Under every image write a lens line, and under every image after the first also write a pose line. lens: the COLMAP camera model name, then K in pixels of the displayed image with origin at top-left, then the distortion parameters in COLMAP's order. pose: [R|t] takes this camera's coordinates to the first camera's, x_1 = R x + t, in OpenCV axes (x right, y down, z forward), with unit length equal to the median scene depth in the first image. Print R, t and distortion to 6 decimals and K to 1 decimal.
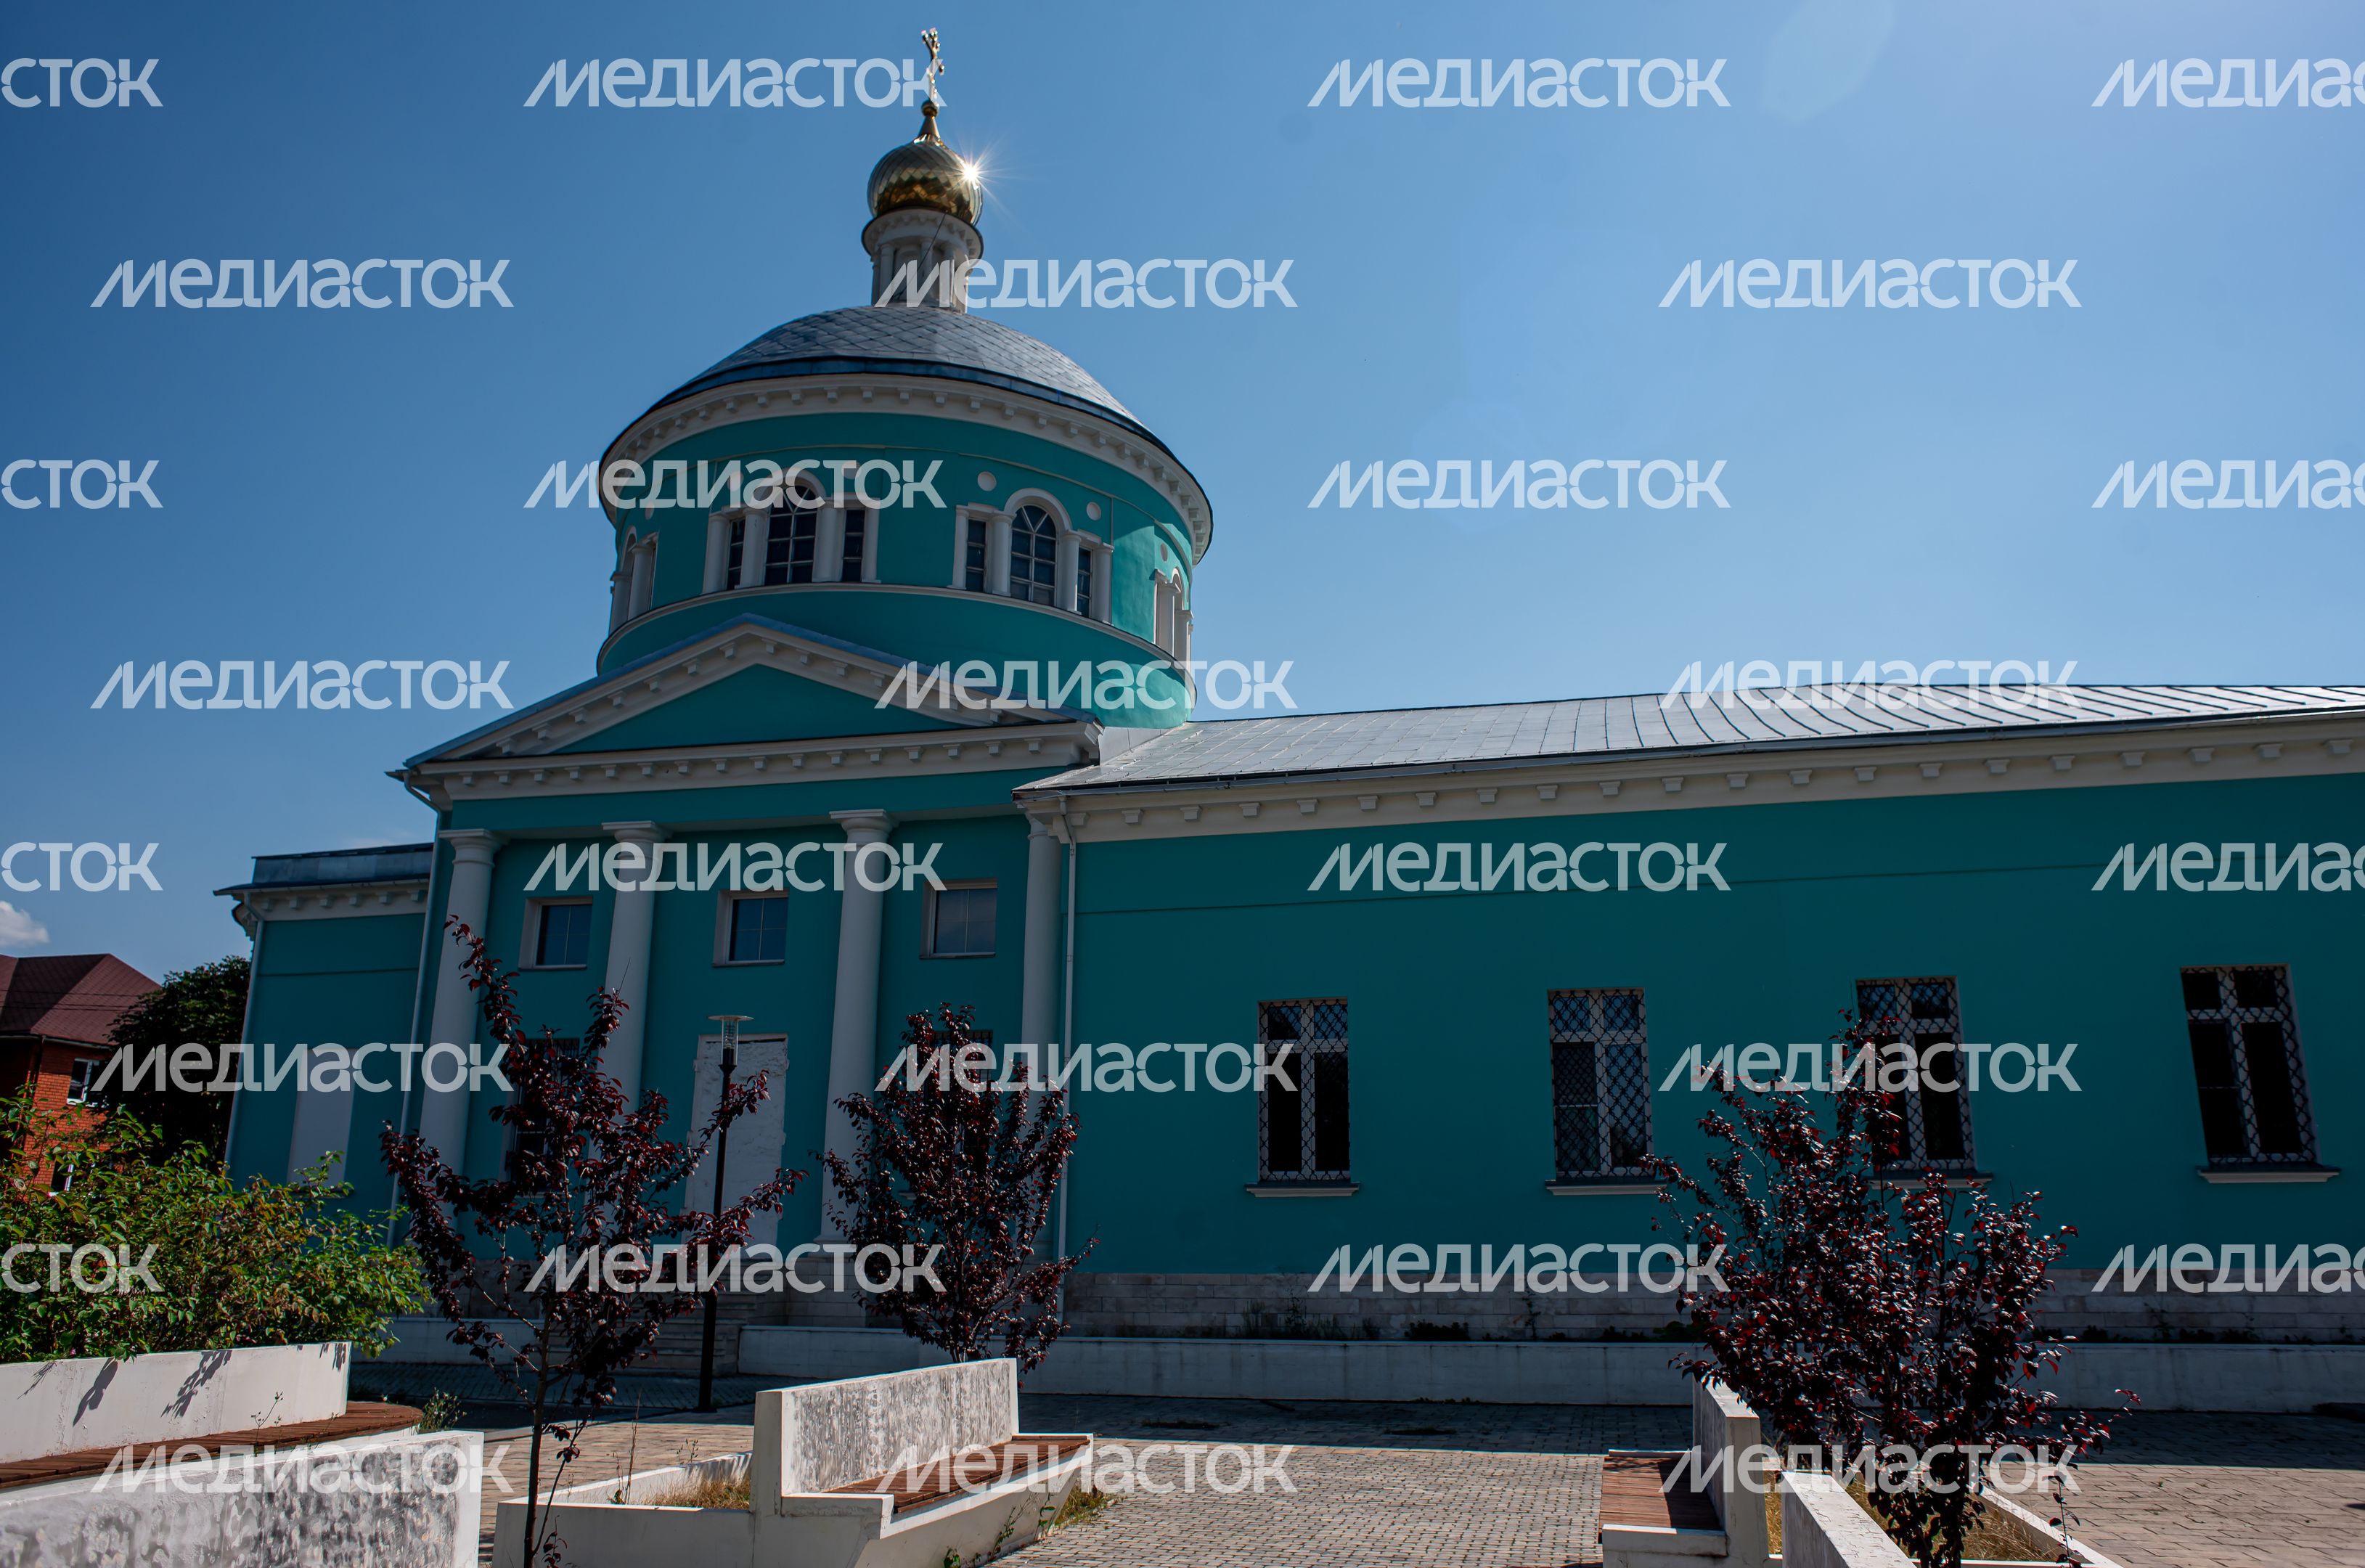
lens RADIAL K [[1636.9, 0, 1234.4], [0, 1636.9, 779.1], [0, 0, 1]] dist [-0.089652, 0.077588]
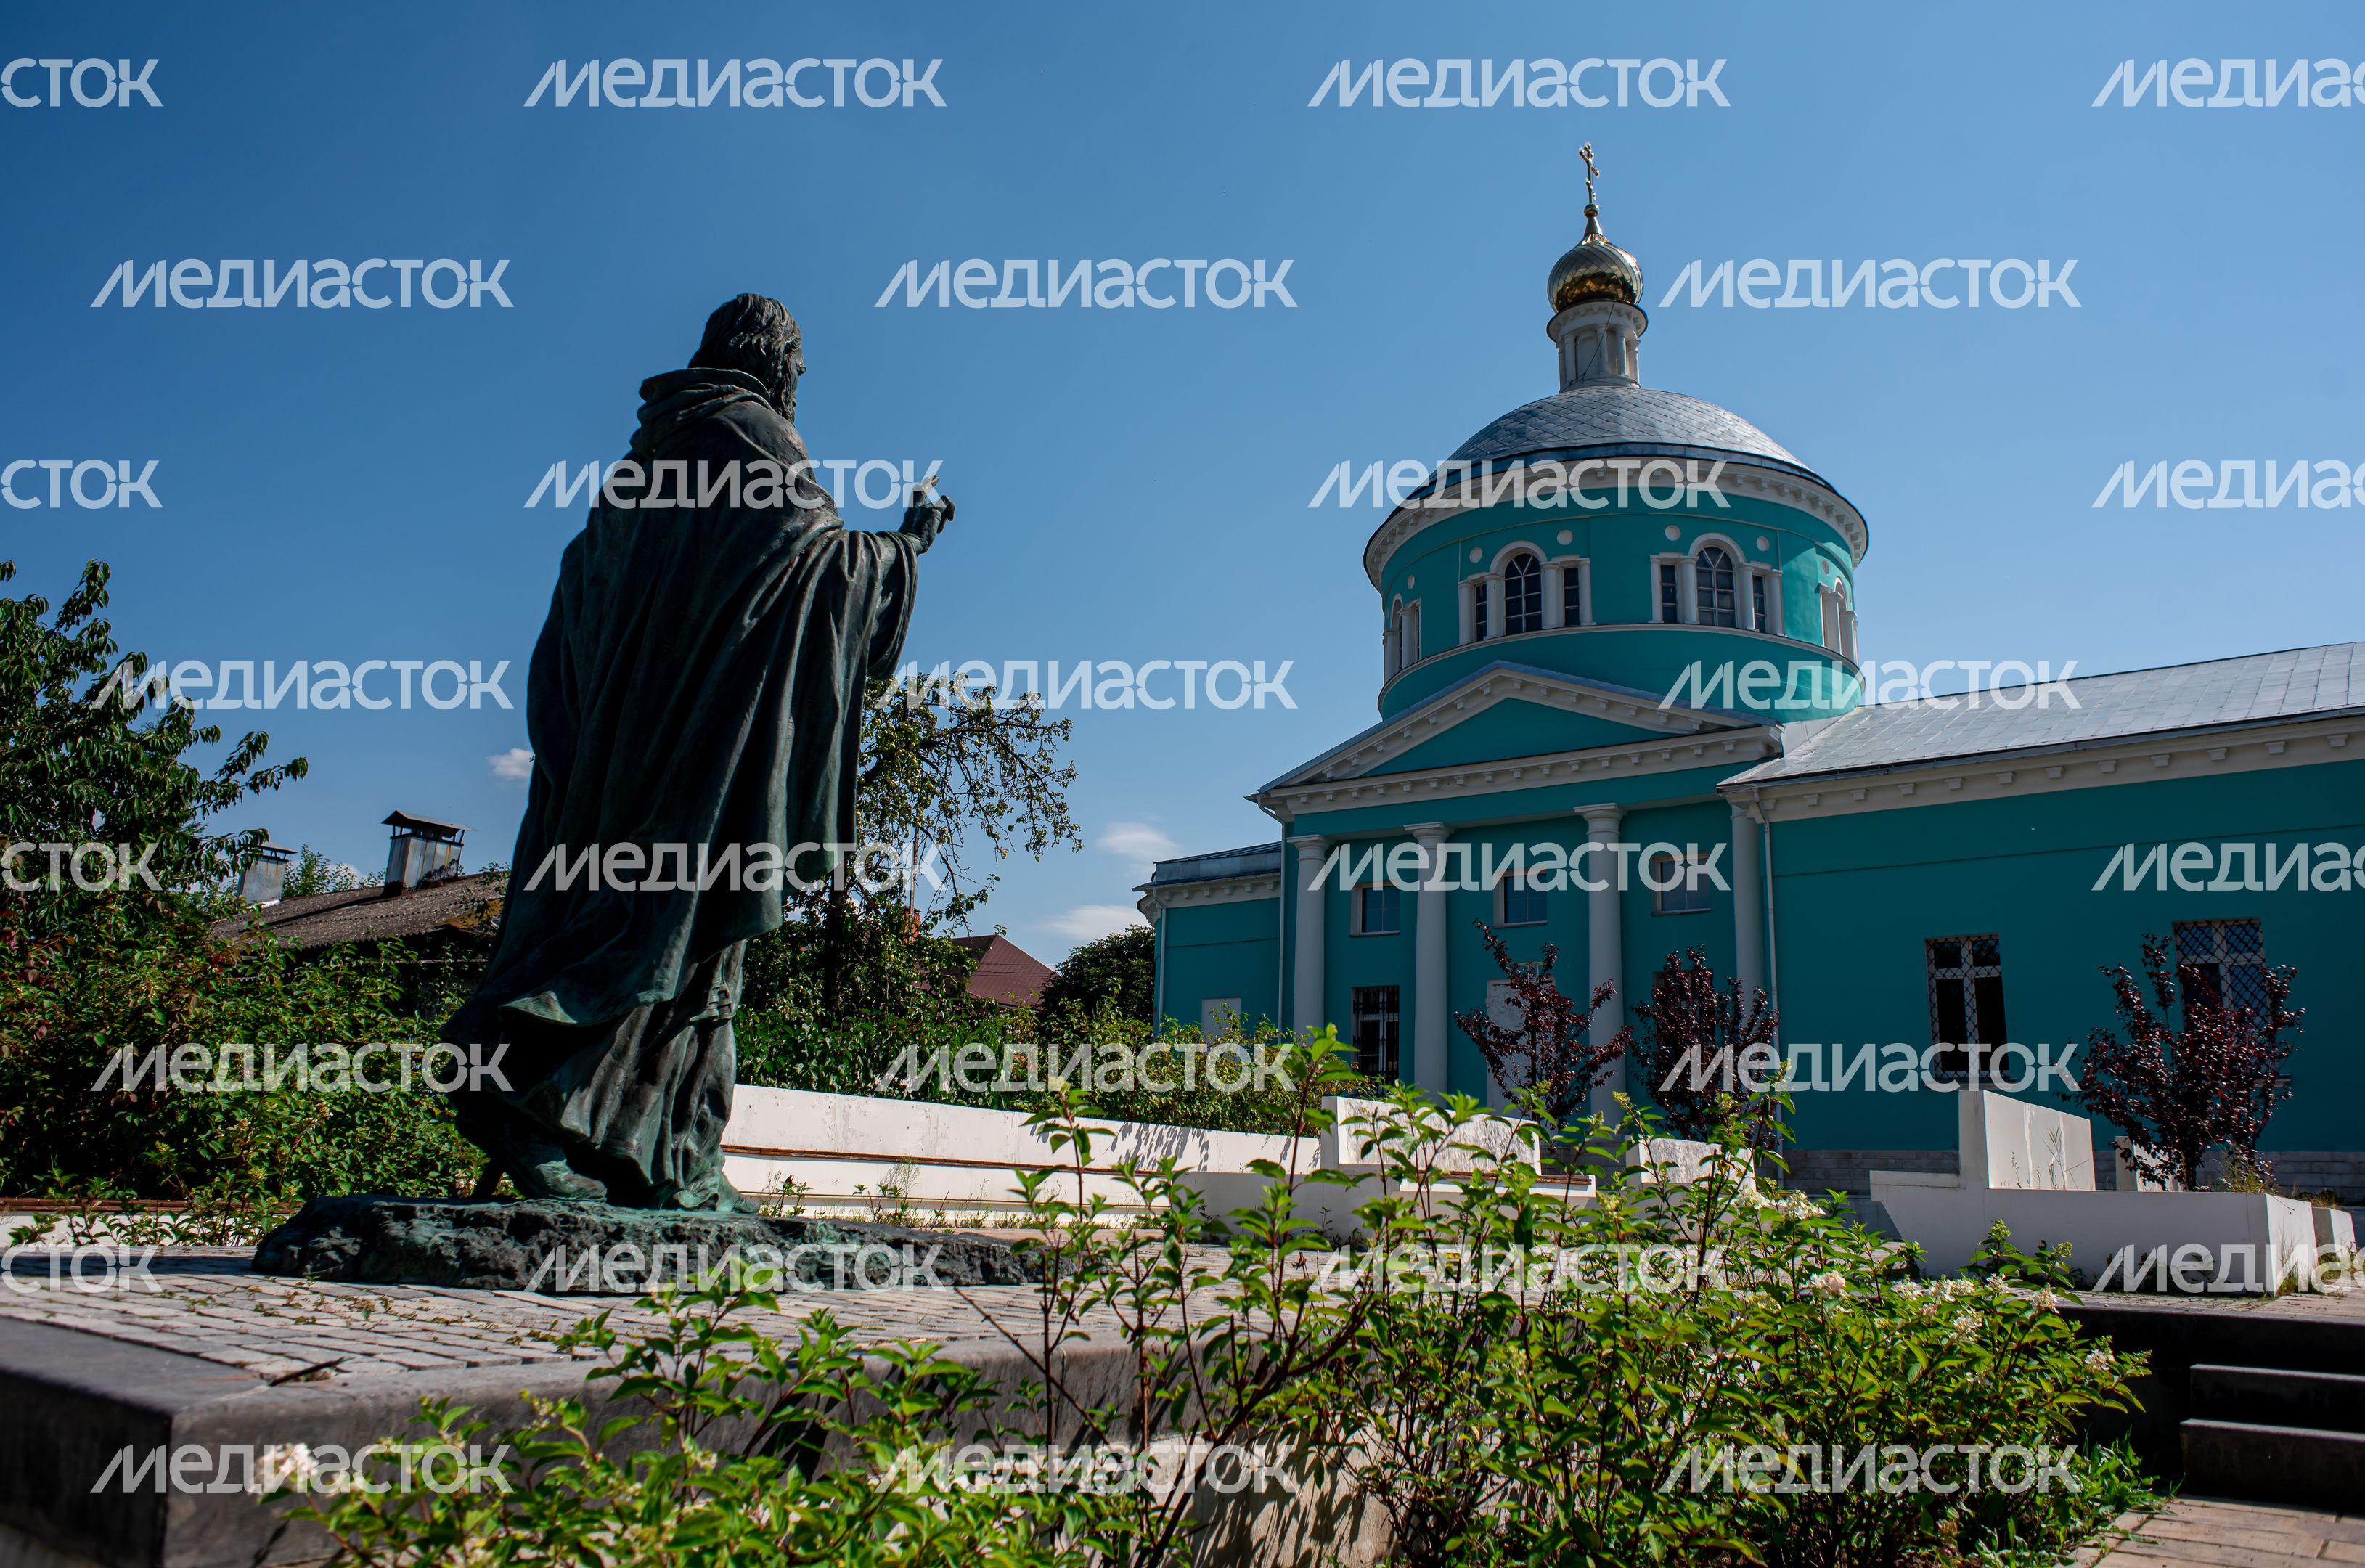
lens RADIAL K [[1636.9, 0, 1234.4], [0, 1636.9, 779.1], [0, 0, 1]] dist [-0.089652, 0.077588]
pose [[0.911236, -0.070725, -0.405768, 0.034629], [0.083954, 0.996359, 0.014873, -0.041624], [0.403239, -0.047618, 0.913855, -0.288505]]
